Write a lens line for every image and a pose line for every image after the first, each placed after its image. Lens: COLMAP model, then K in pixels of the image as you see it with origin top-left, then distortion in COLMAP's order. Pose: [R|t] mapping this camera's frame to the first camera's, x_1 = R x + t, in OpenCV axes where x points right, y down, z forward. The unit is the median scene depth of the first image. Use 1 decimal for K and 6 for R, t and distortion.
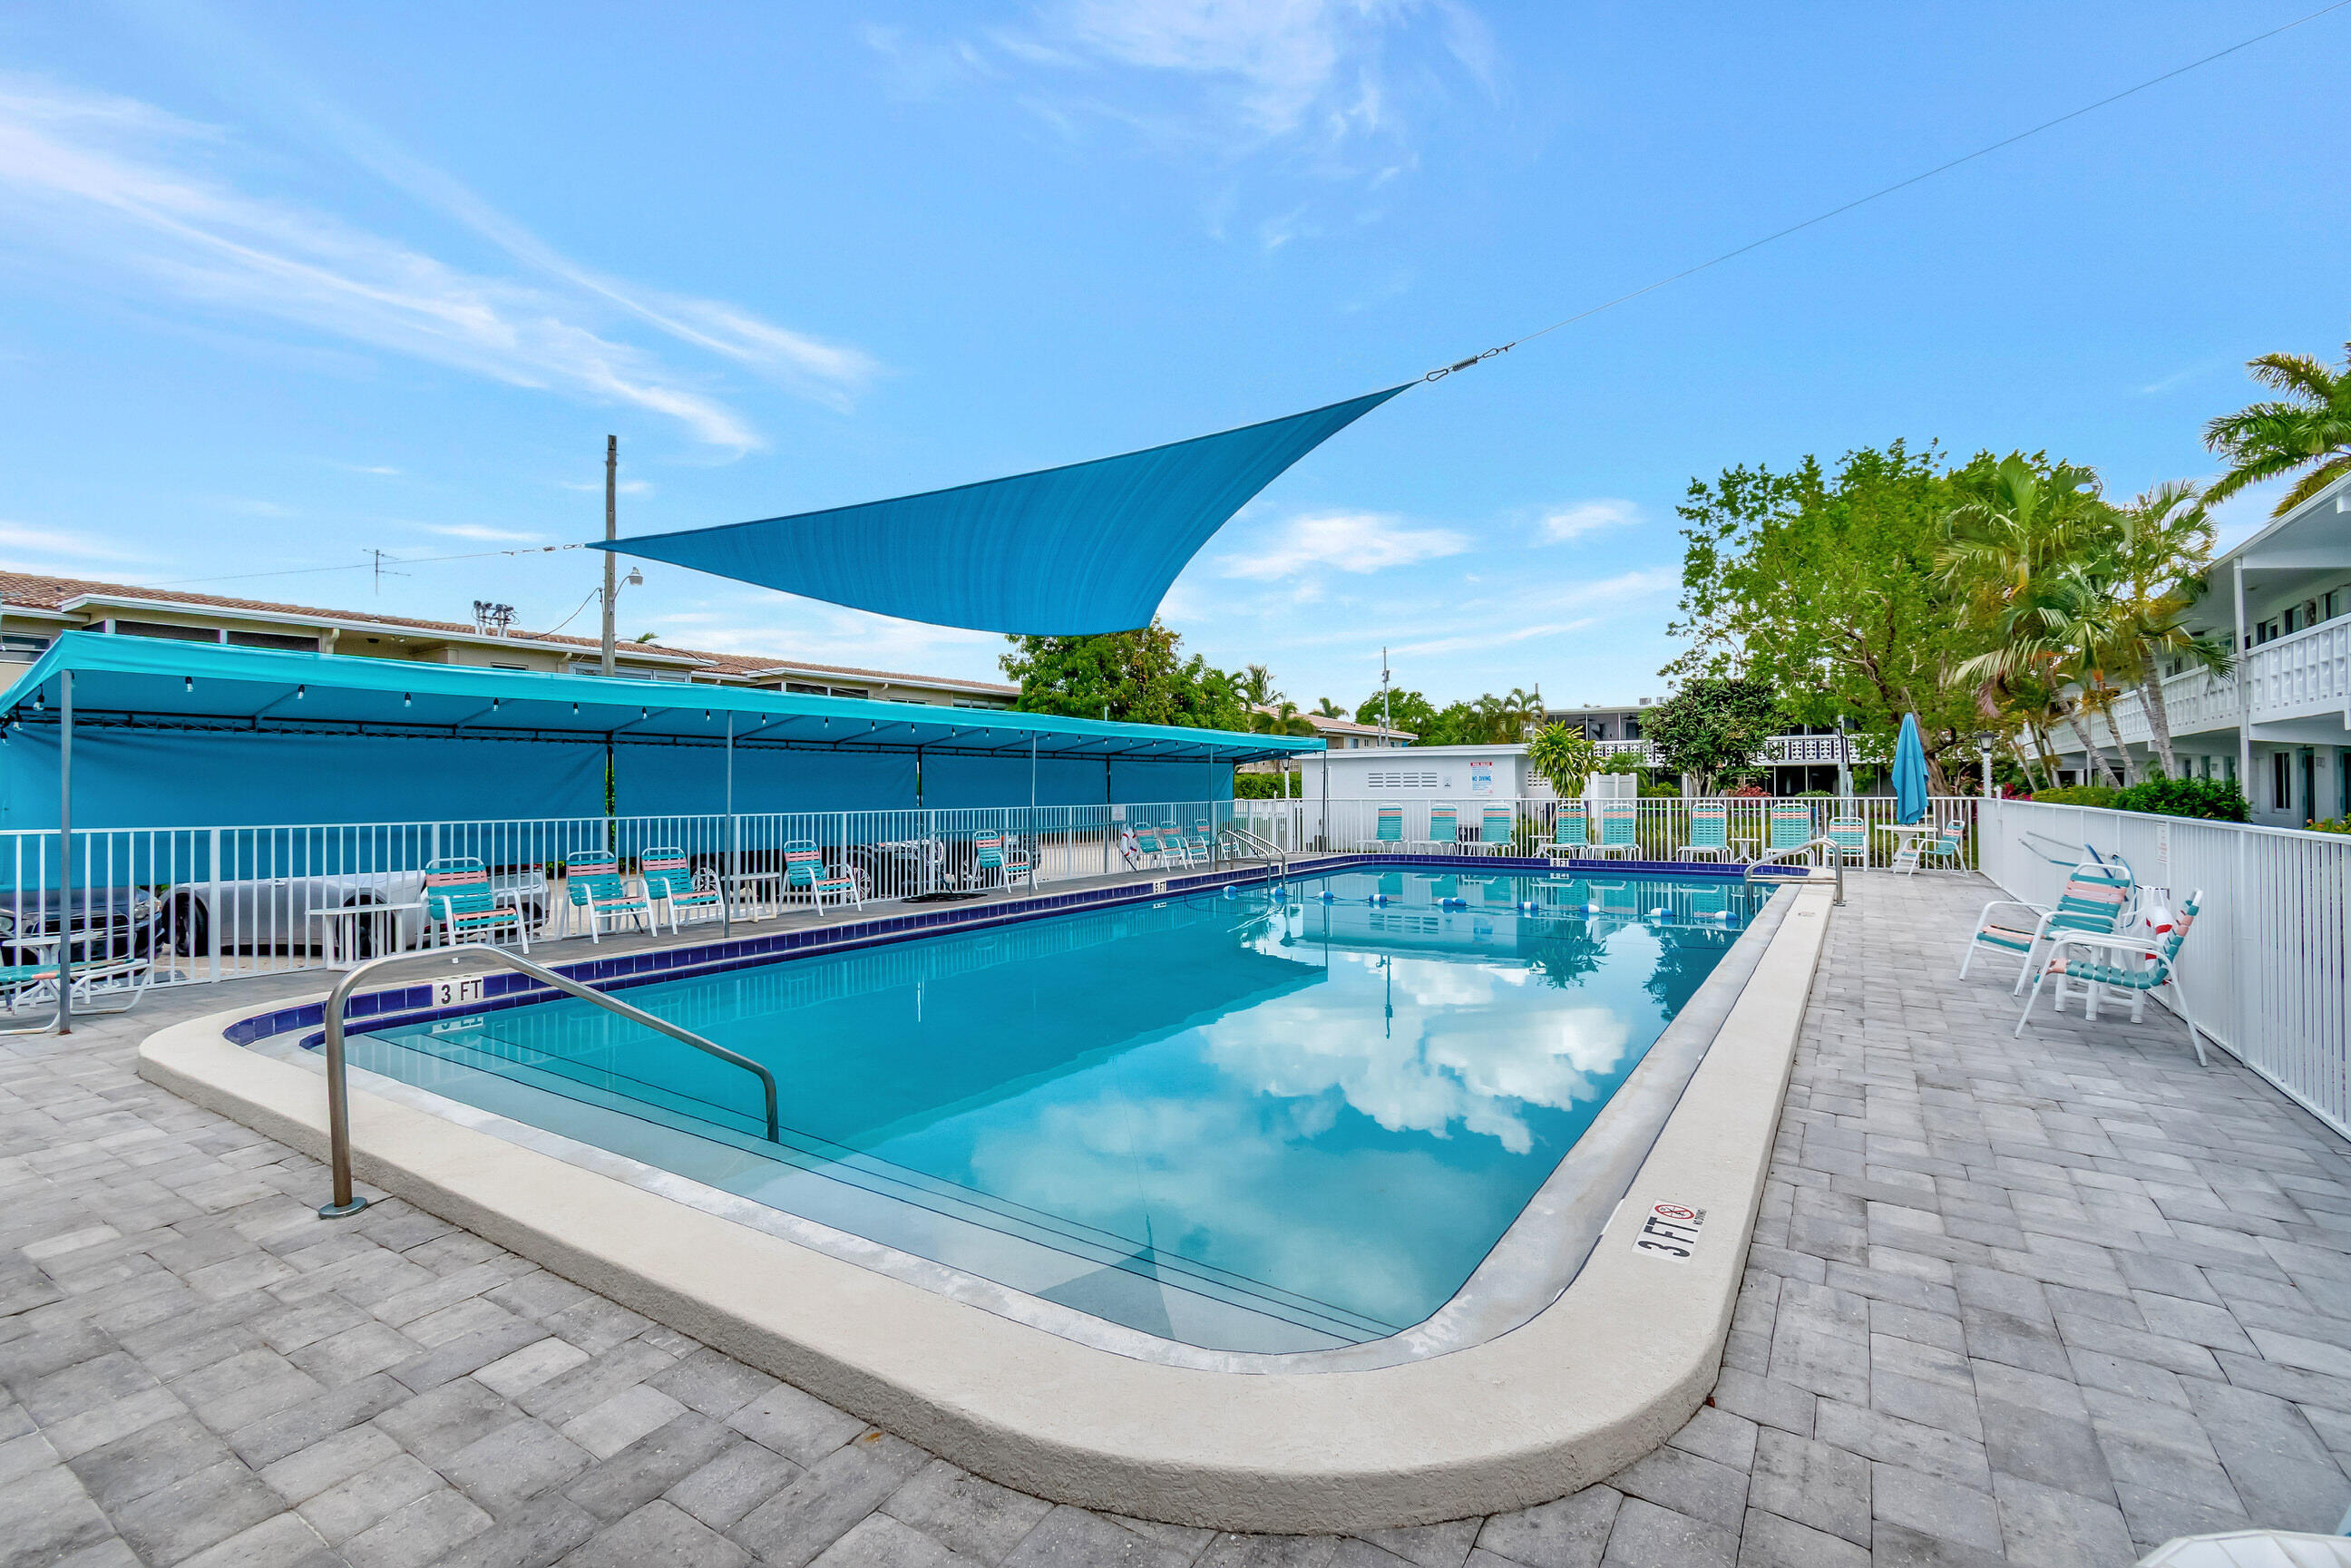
lens RADIAL K [[1051.3, 0, 1173.8], [0, 1051.3, 782.6], [0, 0, 1]] dist [0.000609, 0.000017]
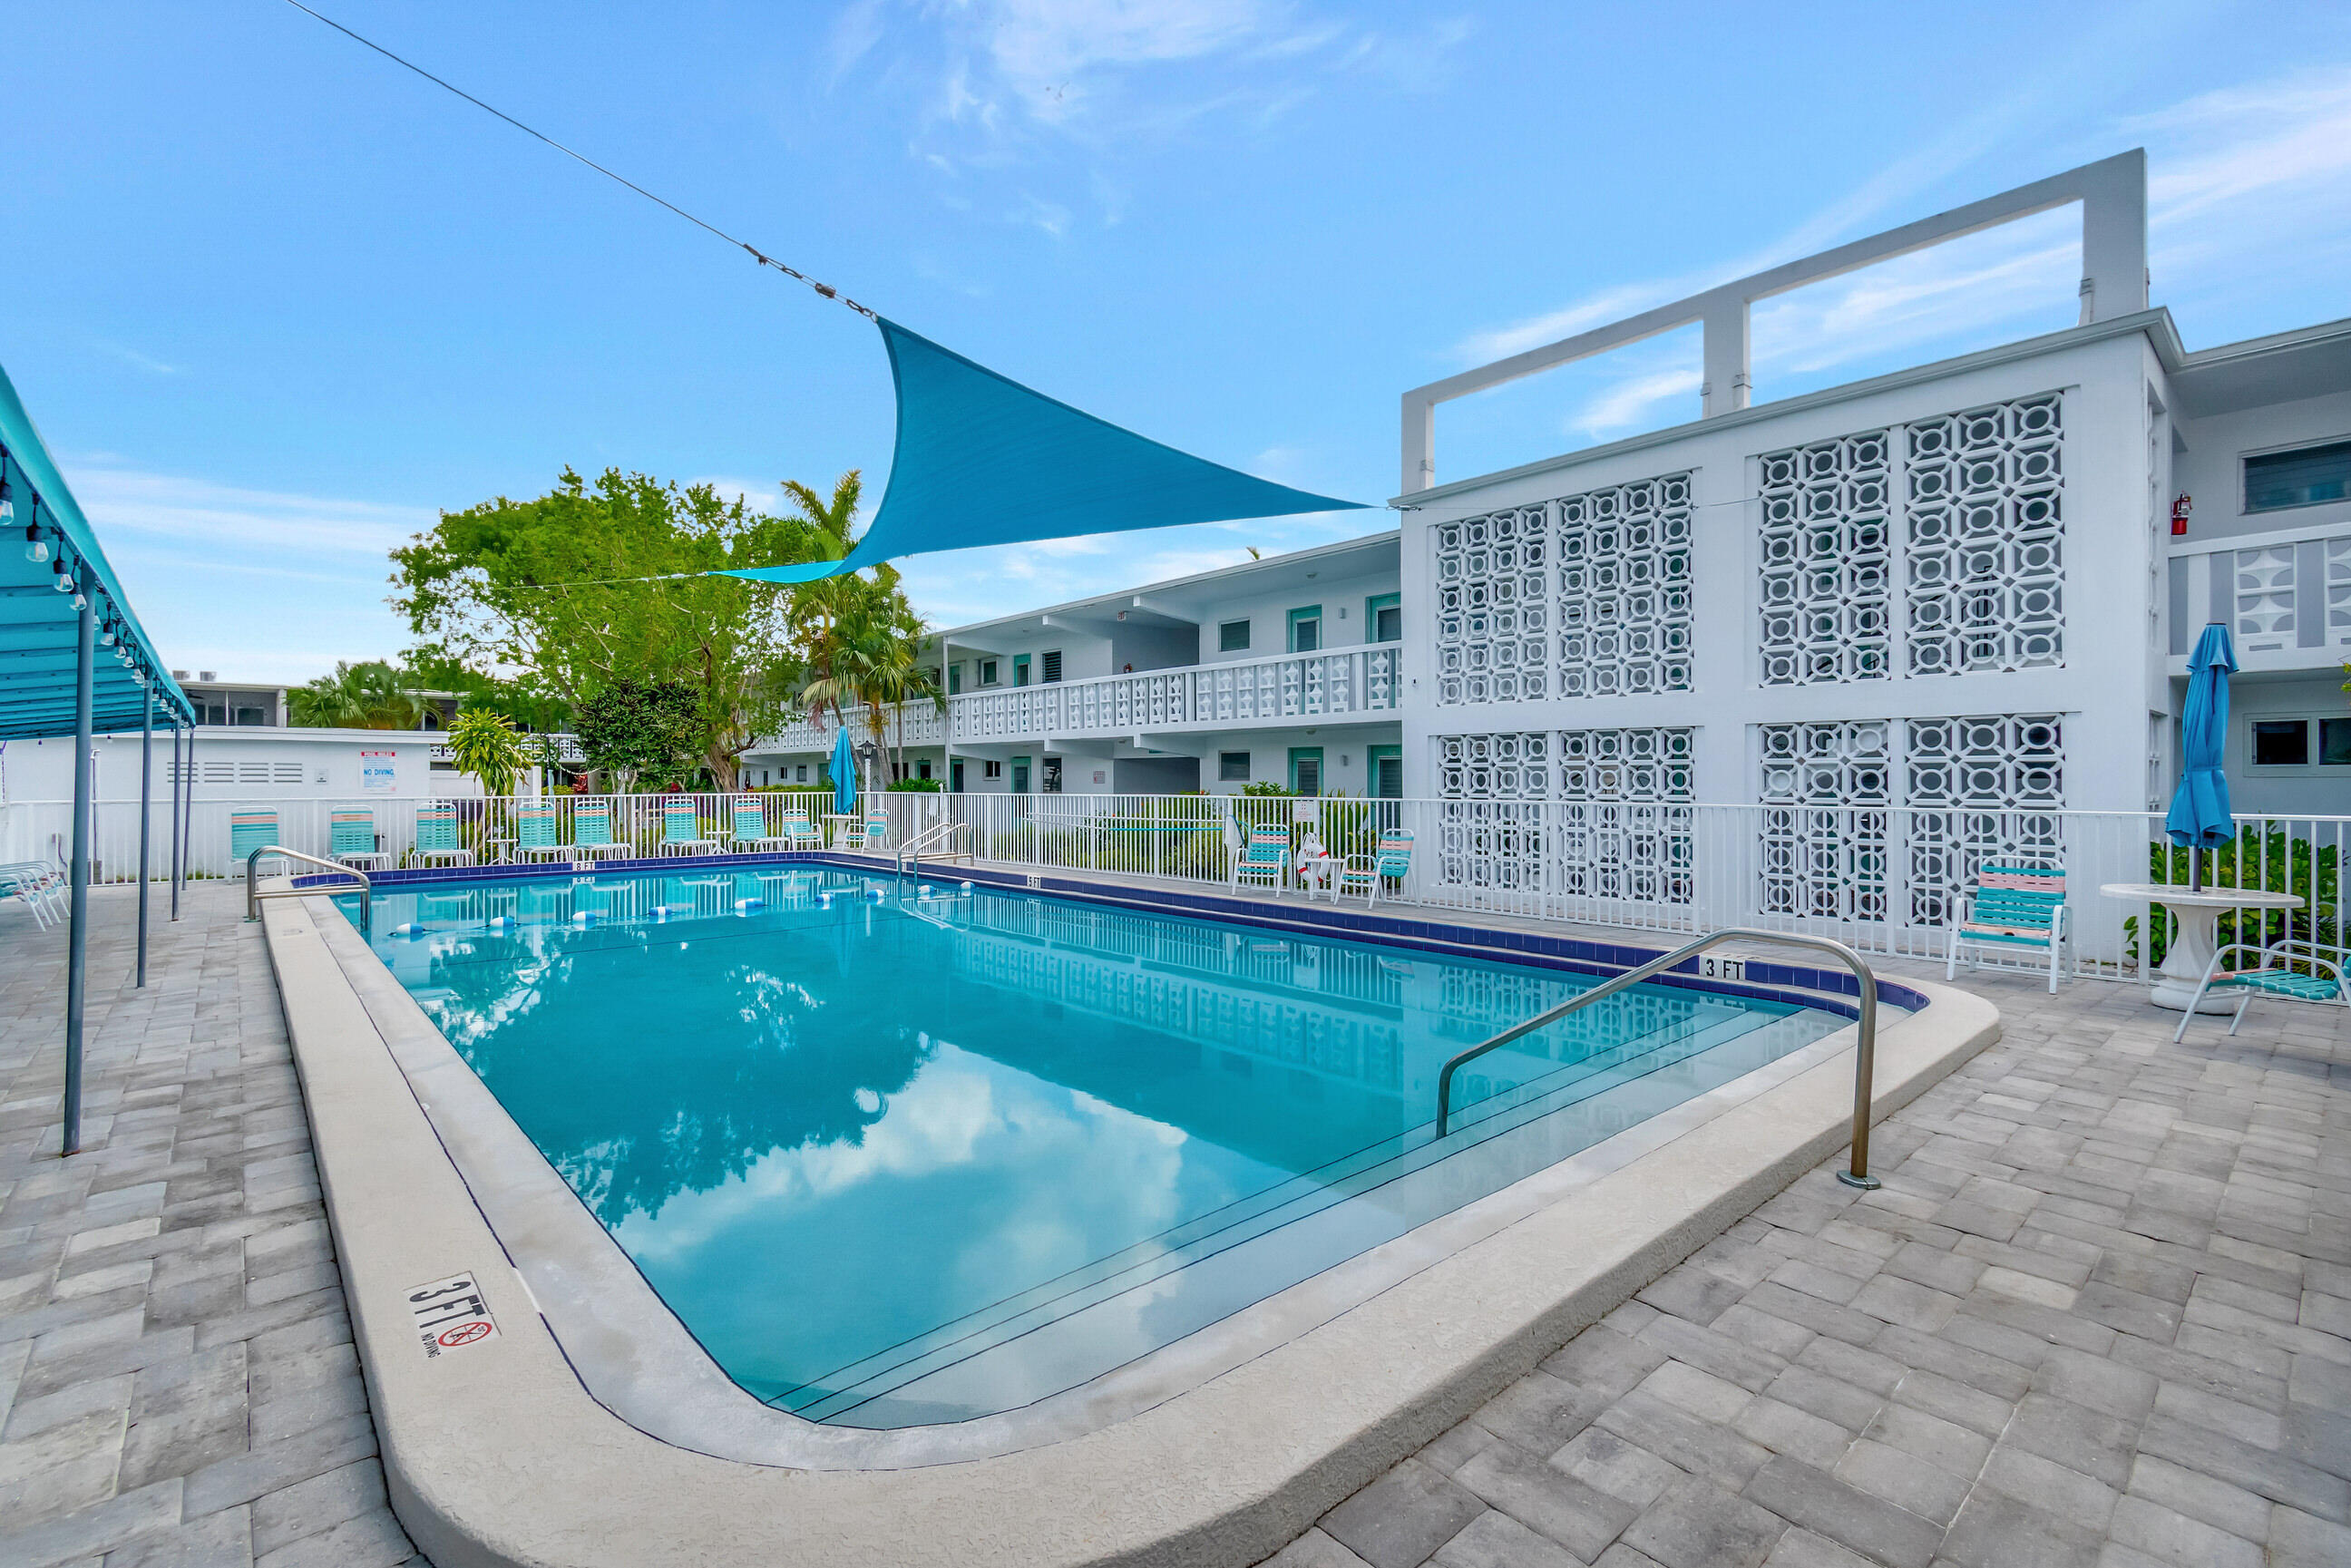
lens RADIAL K [[1047.7, 0, 1167.6], [0, 1047.7, 782.1], [0, 0, 1]] dist [0.000766, -0.000471]
pose [[0.274537, 0.005076, 0.961563, -1.826027], [-0.006697, 0.999972, -0.003366, 0.013172], [-0.961553, -0.005516, 0.274563, 1.266058]]
